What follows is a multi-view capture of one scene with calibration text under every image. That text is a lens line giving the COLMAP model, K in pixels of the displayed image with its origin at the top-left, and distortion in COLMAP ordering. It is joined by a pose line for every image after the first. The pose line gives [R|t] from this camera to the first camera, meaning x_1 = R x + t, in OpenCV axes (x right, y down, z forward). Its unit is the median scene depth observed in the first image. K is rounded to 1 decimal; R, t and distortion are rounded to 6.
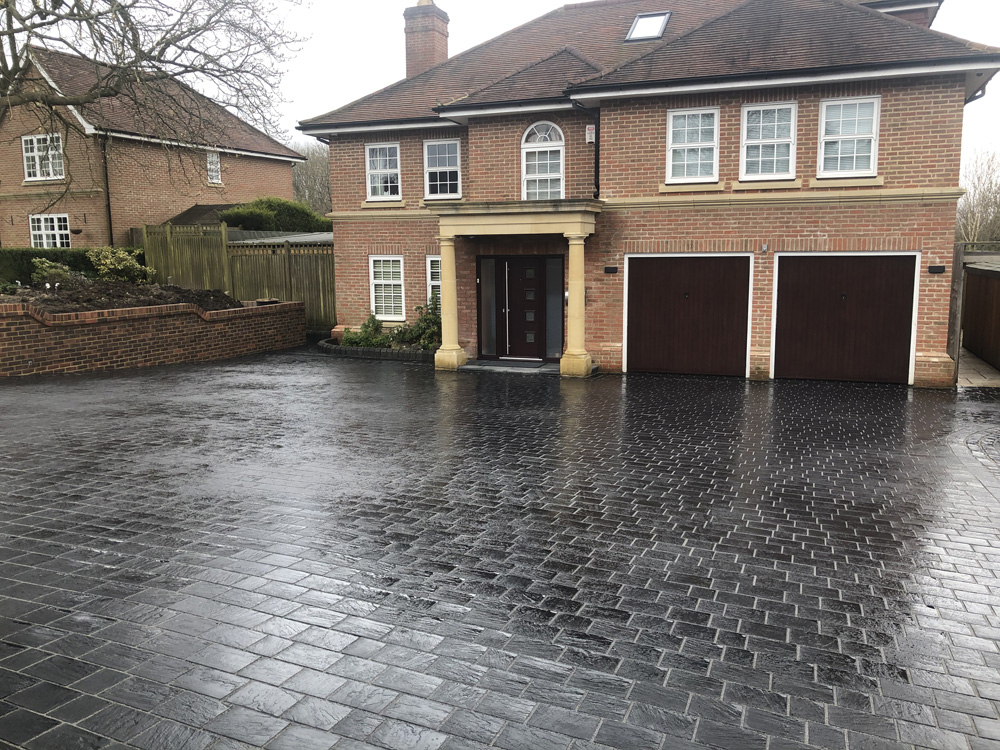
lens RADIAL K [[818.8, 0, 507.5], [0, 818.8, 372.7], [0, 0, 1]] dist [0.023274, -0.026566]
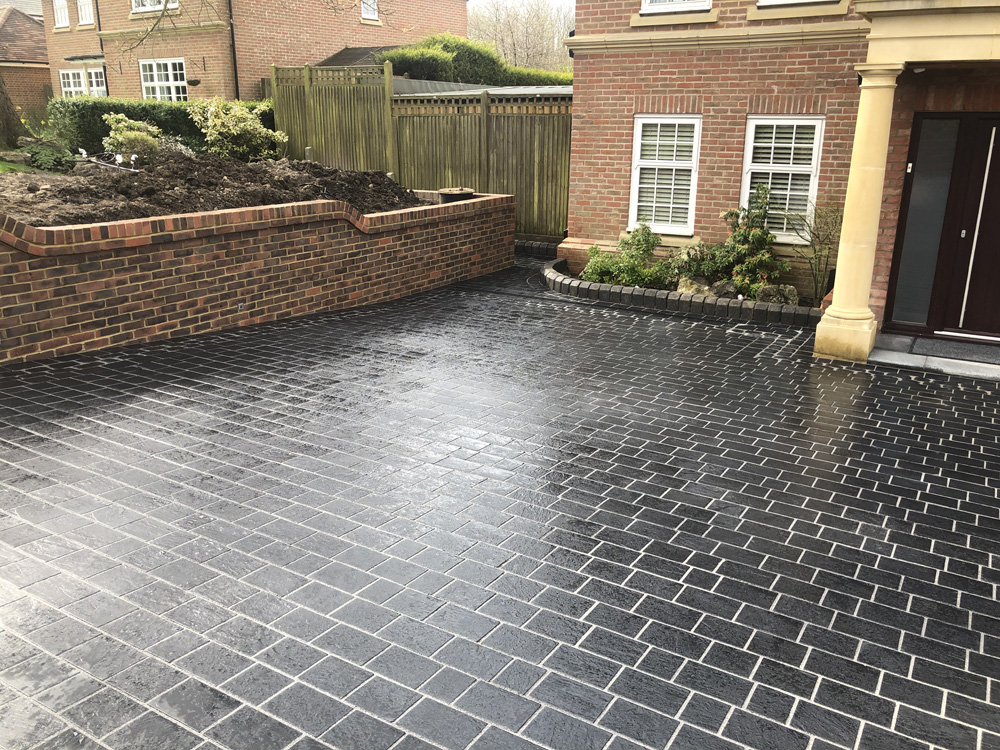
lens RADIAL K [[818.8, 0, 499.9], [0, 818.8, 374.3], [0, 0, 1]] dist [0.023274, -0.026566]
pose [[0.983912, 0.066265, -0.165912, -0.189862], [-0.040995, 0.987630, 0.151347, -0.059166], [0.173889, -0.142111, 0.974457, 0.494718]]
